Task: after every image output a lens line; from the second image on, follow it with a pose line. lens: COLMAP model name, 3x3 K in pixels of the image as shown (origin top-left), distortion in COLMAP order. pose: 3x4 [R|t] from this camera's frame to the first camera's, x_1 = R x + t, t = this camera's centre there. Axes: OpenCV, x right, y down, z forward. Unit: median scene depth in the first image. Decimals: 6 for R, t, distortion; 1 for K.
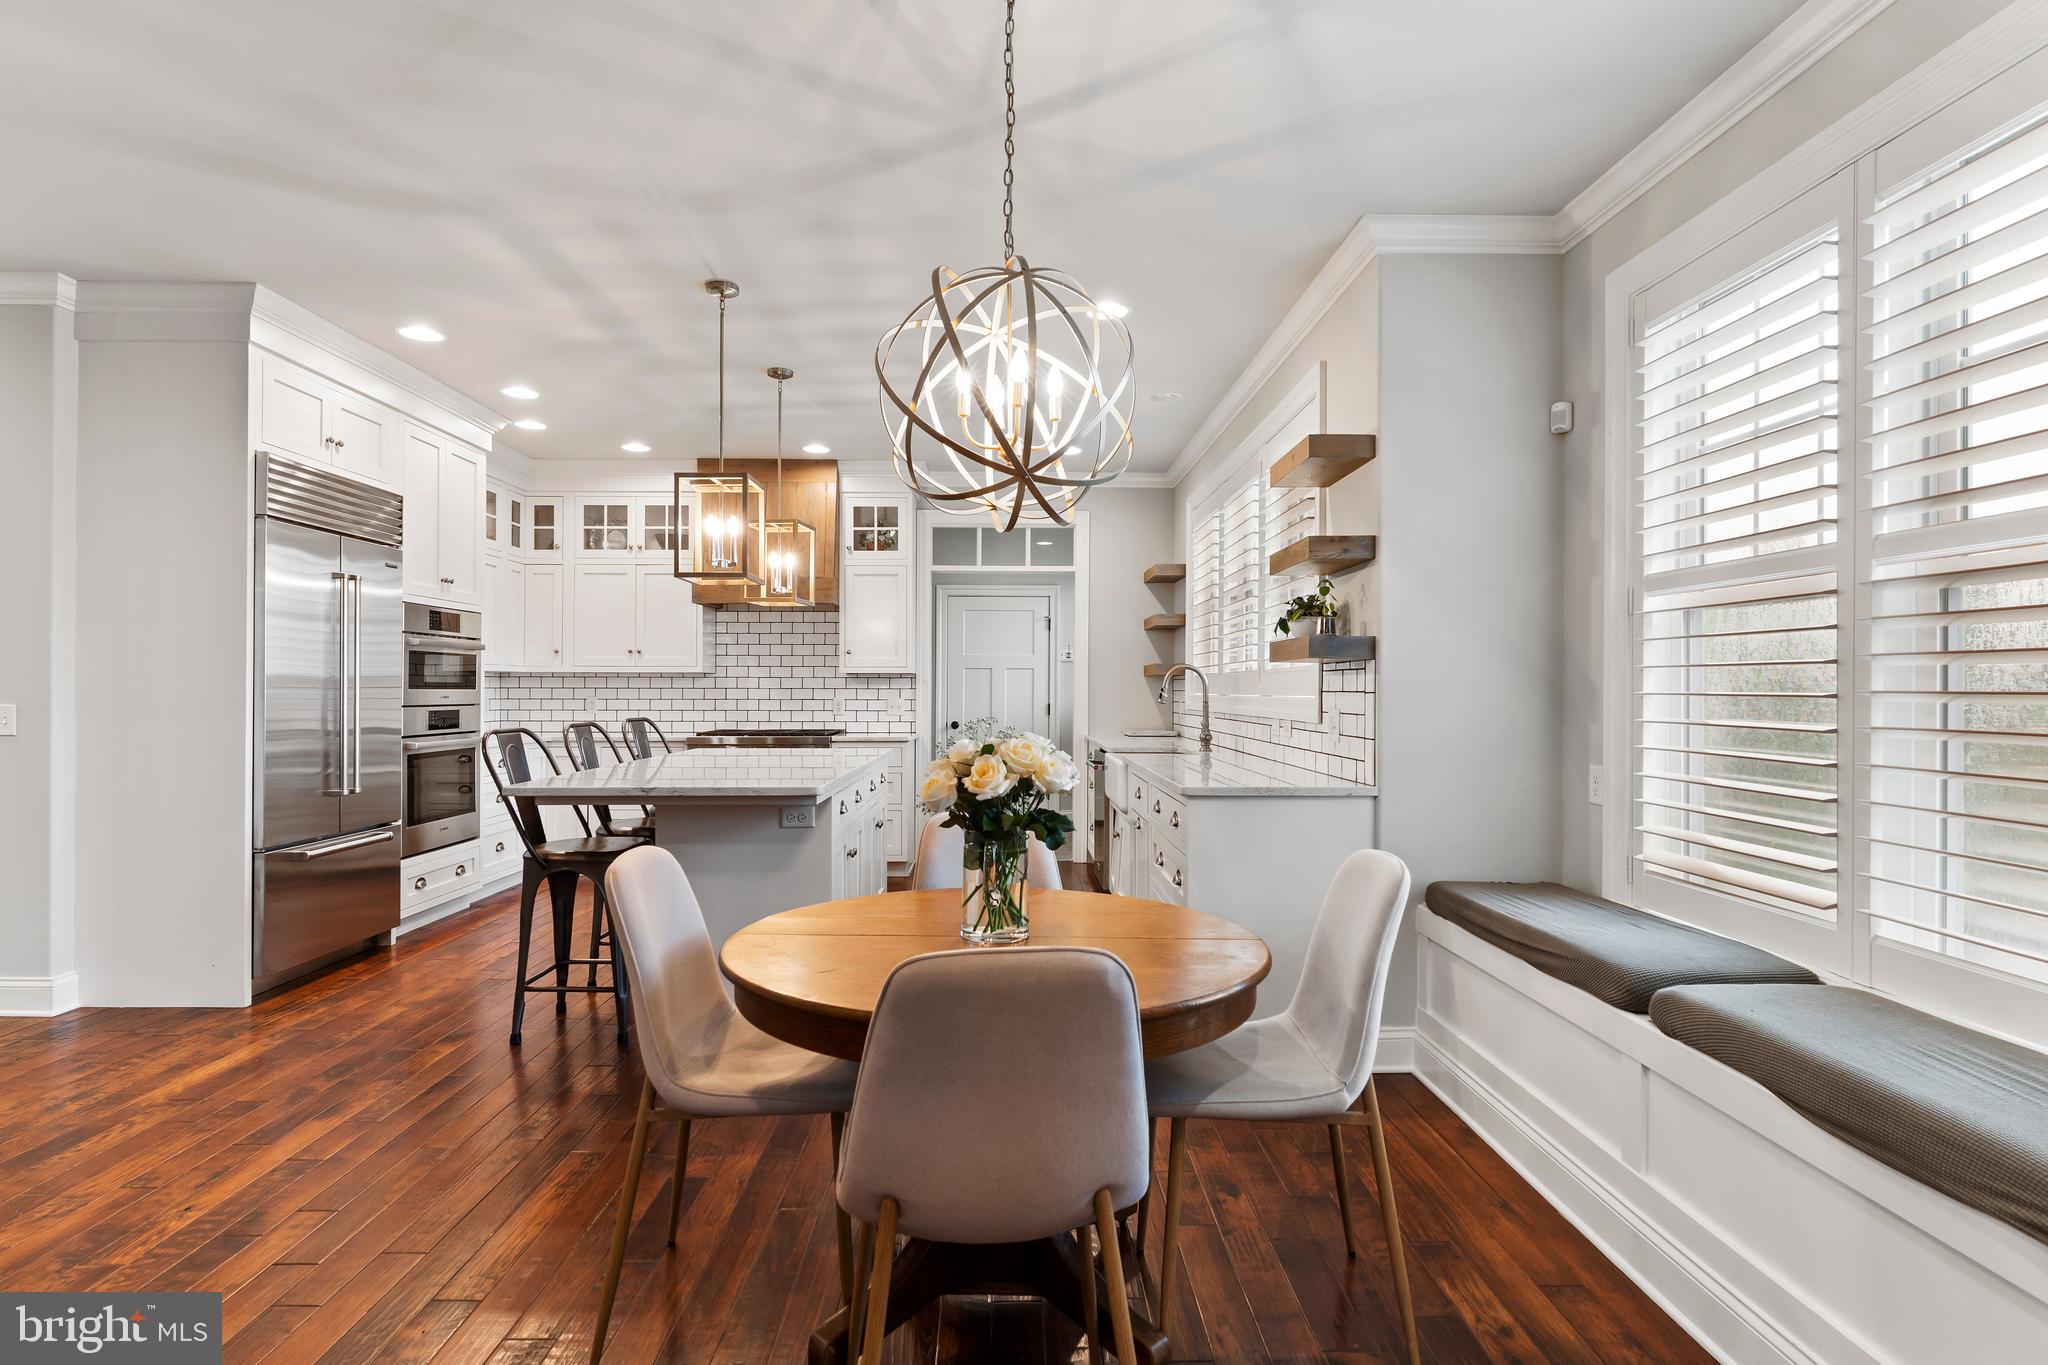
lens RADIAL K [[1048.2, 0, 1012.4], [0, 1048.2, 684.1], [0, 0, 1]] dist [-0.004191, 0.001947]
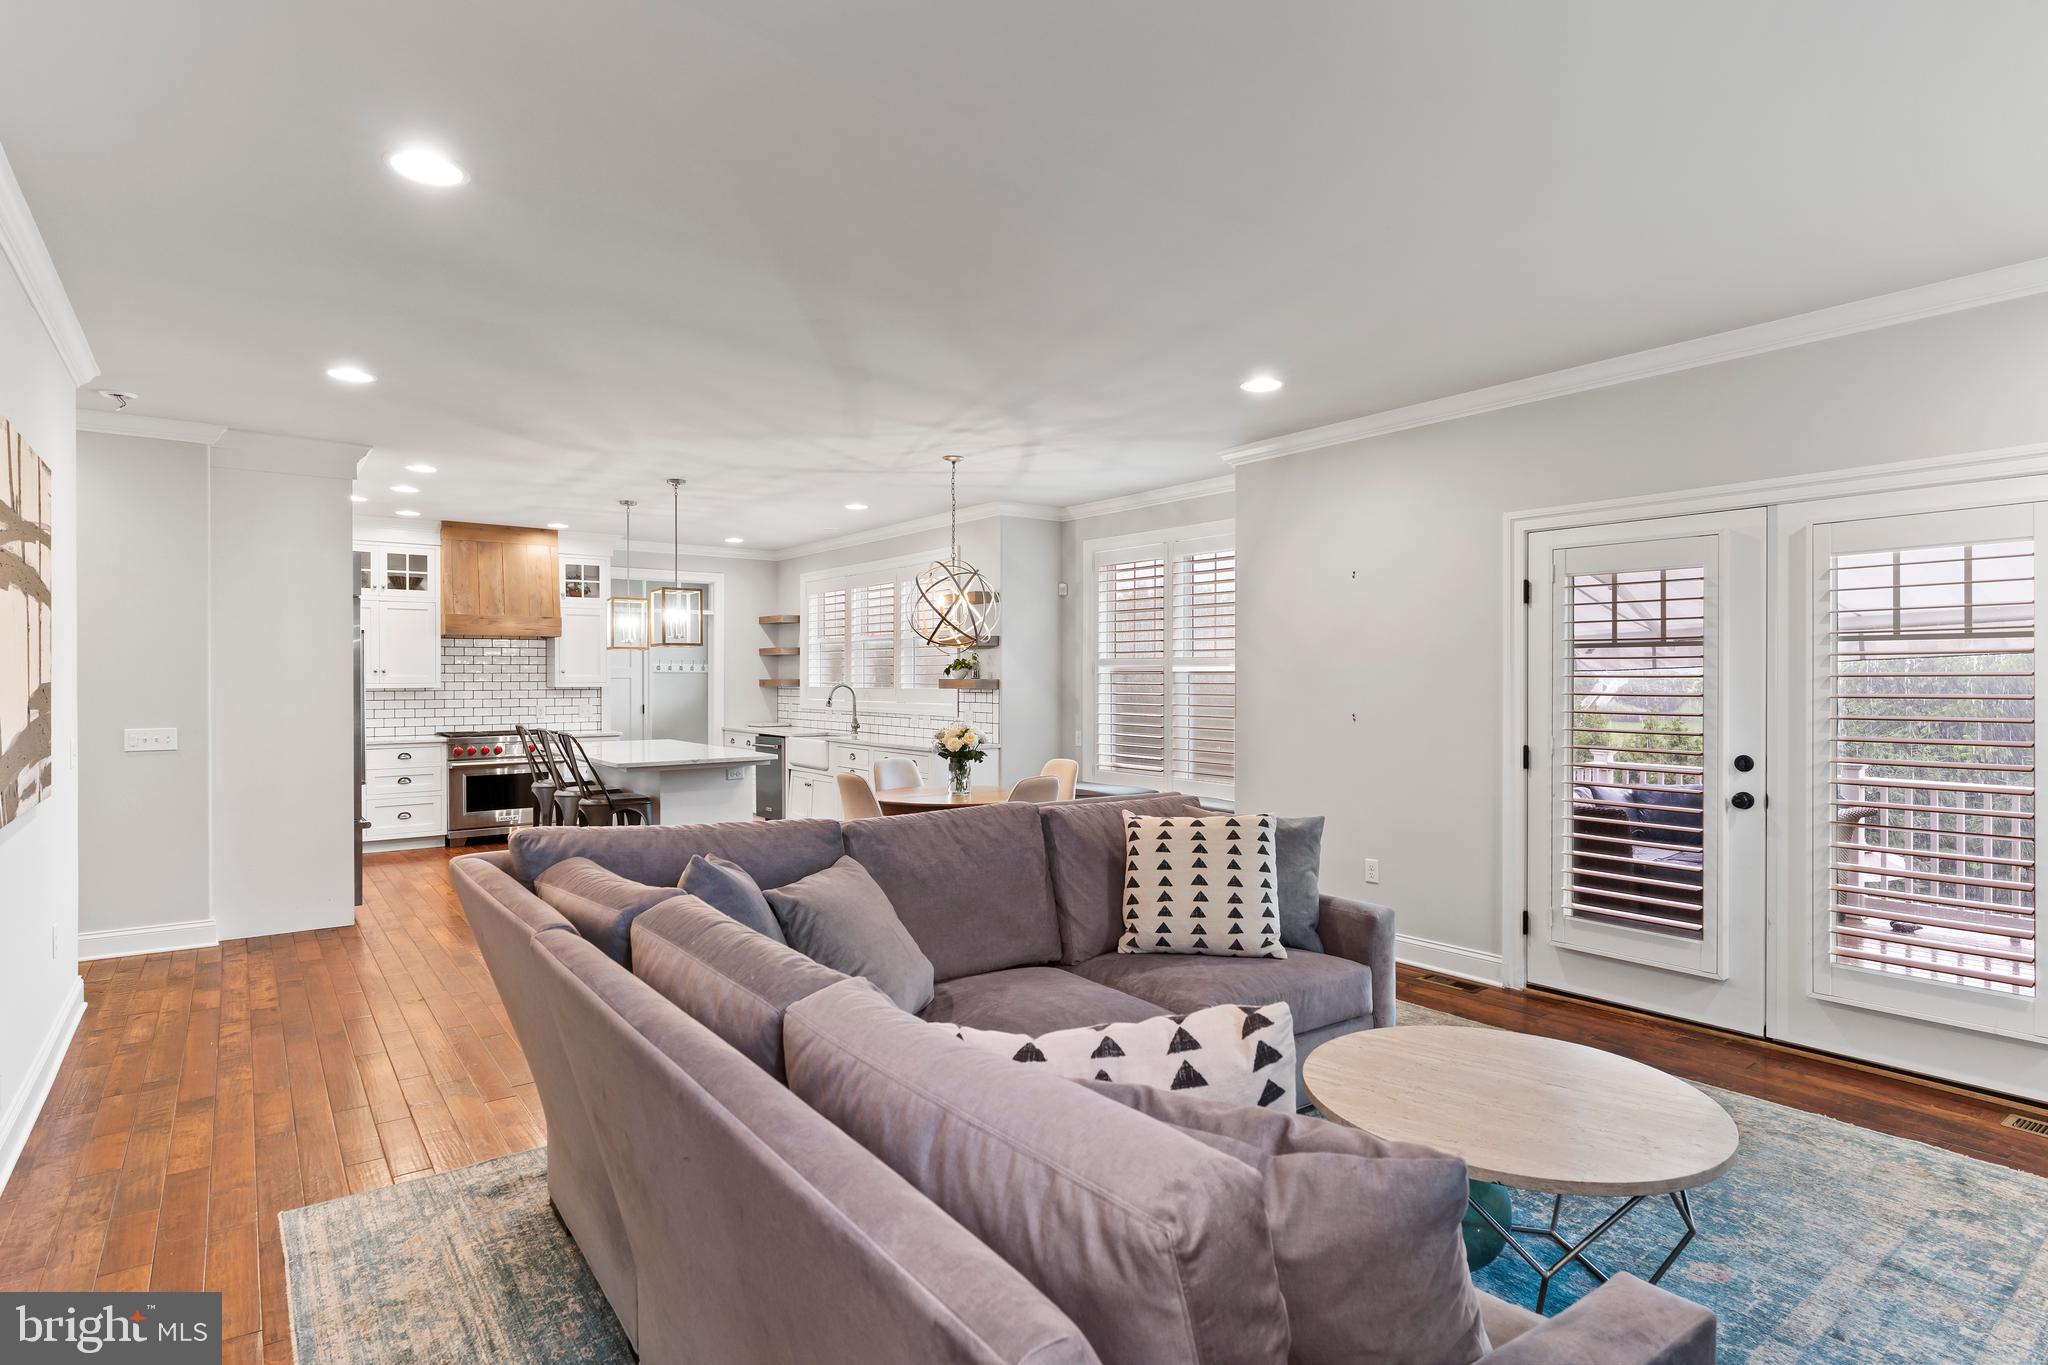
lens RADIAL K [[1048.2, 0, 1023.2], [0, 1048.2, 678.8], [0, 0, 1]] dist [-0.004191, 0.001947]
pose [[0.802112, -0.005498, 0.597148, -0.571945], [0.000897, 0.999968, 0.008002, -0.037245], [-0.597173, -0.005883, 0.802091, -0.514834]]
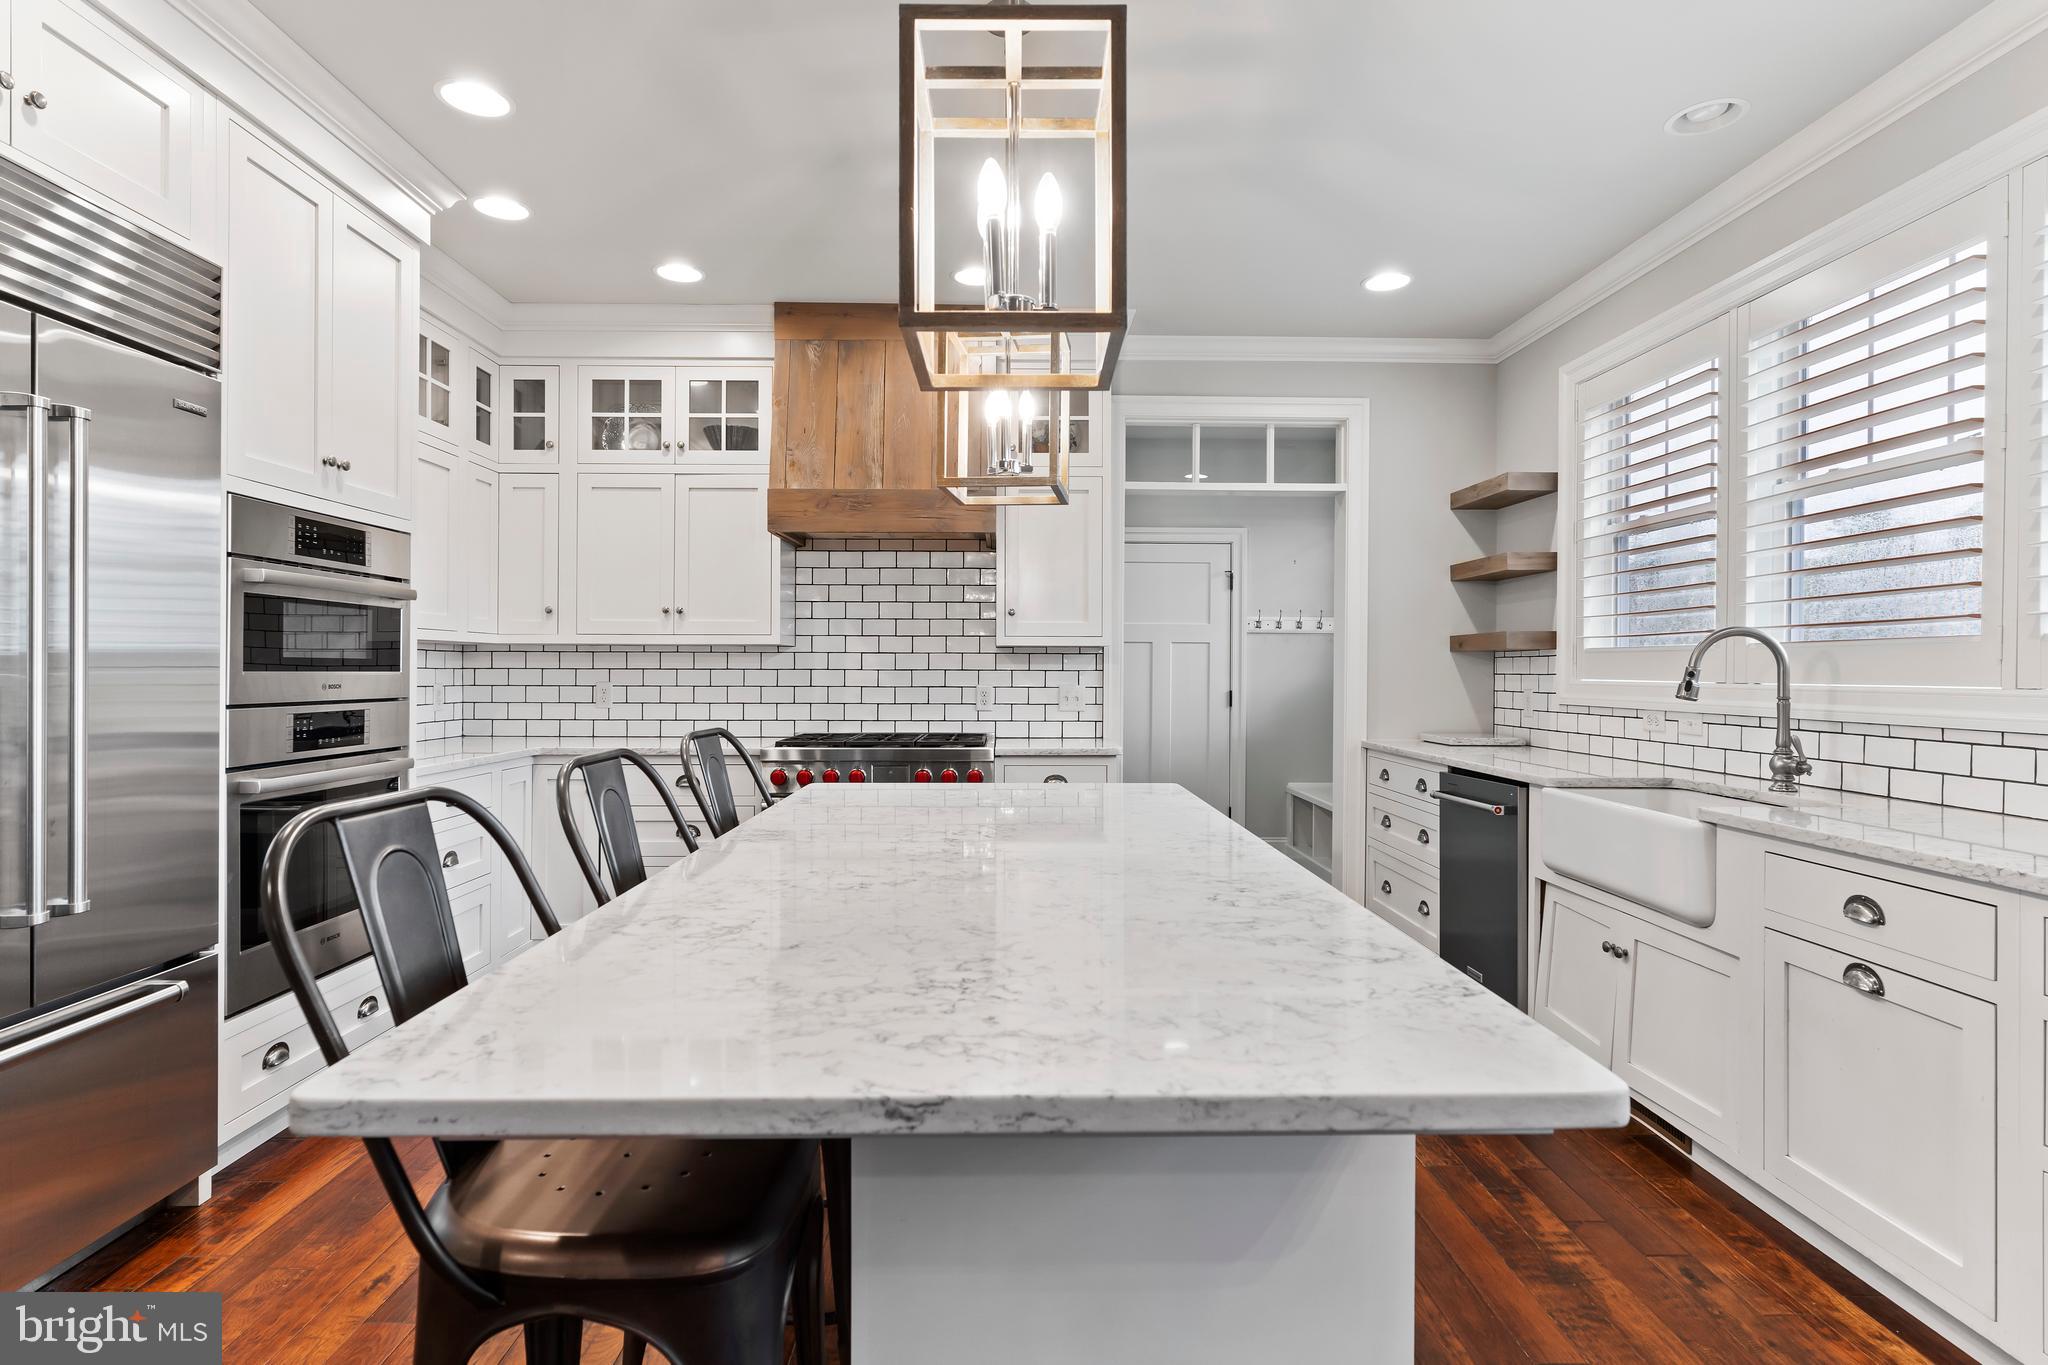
lens RADIAL K [[1048.2, 0, 1014.7], [0, 1048.2, 665.6], [0, 0, 1]] dist [-0.004191, 0.001947]
pose [[0.999995, 0.001056, 0.002854, -0.183100], [-0.001060, 0.999998, 0.001578, 0.000603], [-0.002852, -0.001581, 0.999995, 0.430980]]
